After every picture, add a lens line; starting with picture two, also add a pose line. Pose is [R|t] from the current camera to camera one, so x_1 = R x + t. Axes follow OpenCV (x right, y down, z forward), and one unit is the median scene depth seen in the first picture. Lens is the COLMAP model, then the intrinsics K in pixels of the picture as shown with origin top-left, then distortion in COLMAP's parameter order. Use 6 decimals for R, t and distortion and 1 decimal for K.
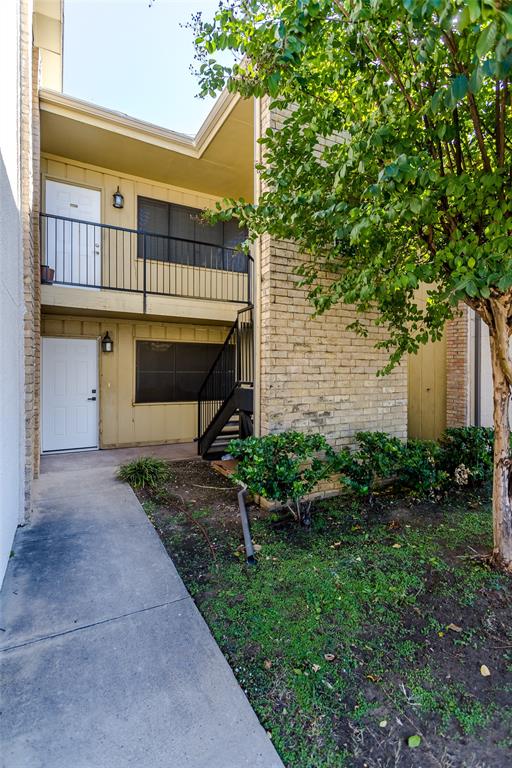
lens RADIAL K [[367.6, 0, 254.0], [0, 367.6, 372.7], [0, 0, 1]] dist [-0.000150, 0.000064]
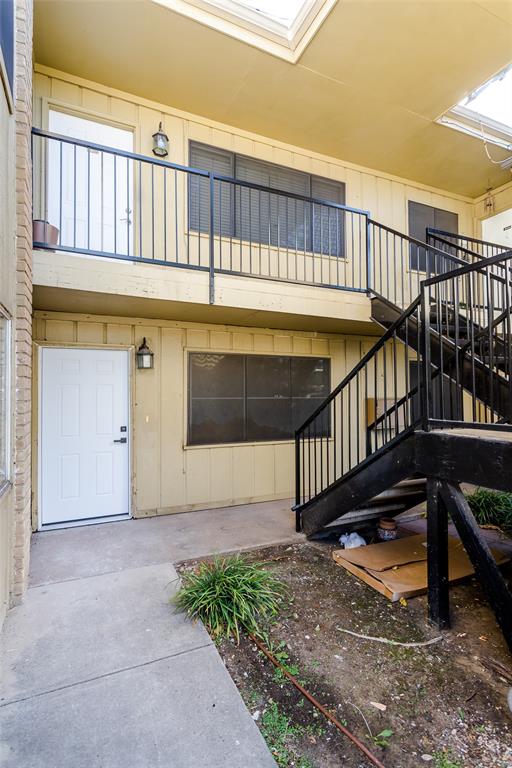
lens RADIAL K [[431.8, 0, 332.5], [0, 431.8, 383.9], [0, 0, 1]] dist [0.002430, -0.000199]
pose [[0.998600, -0.010903, 0.051766, -0.120553], [0.012249, 0.999593, -0.025754, -0.006756], [-0.051464, 0.026352, 0.998327, 0.246518]]
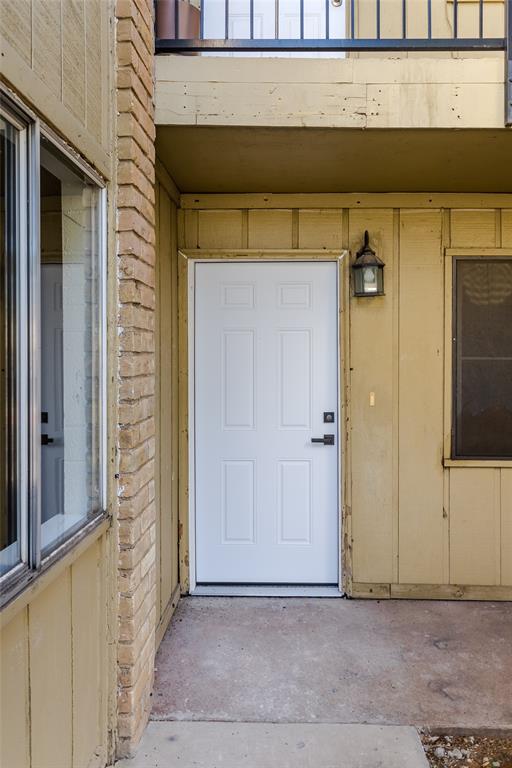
lens RADIAL K [[830.7, 0, 255.9], [0, 830.7, 361.9], [0, 0, 1]] dist [0.016800, 0.017060]
pose [[0.875591, -0.001583, -0.483051, -0.155264], [0.001442, 0.999999, -0.000663, 0.000923], [0.483051, -0.000116, 0.875592, 0.369756]]
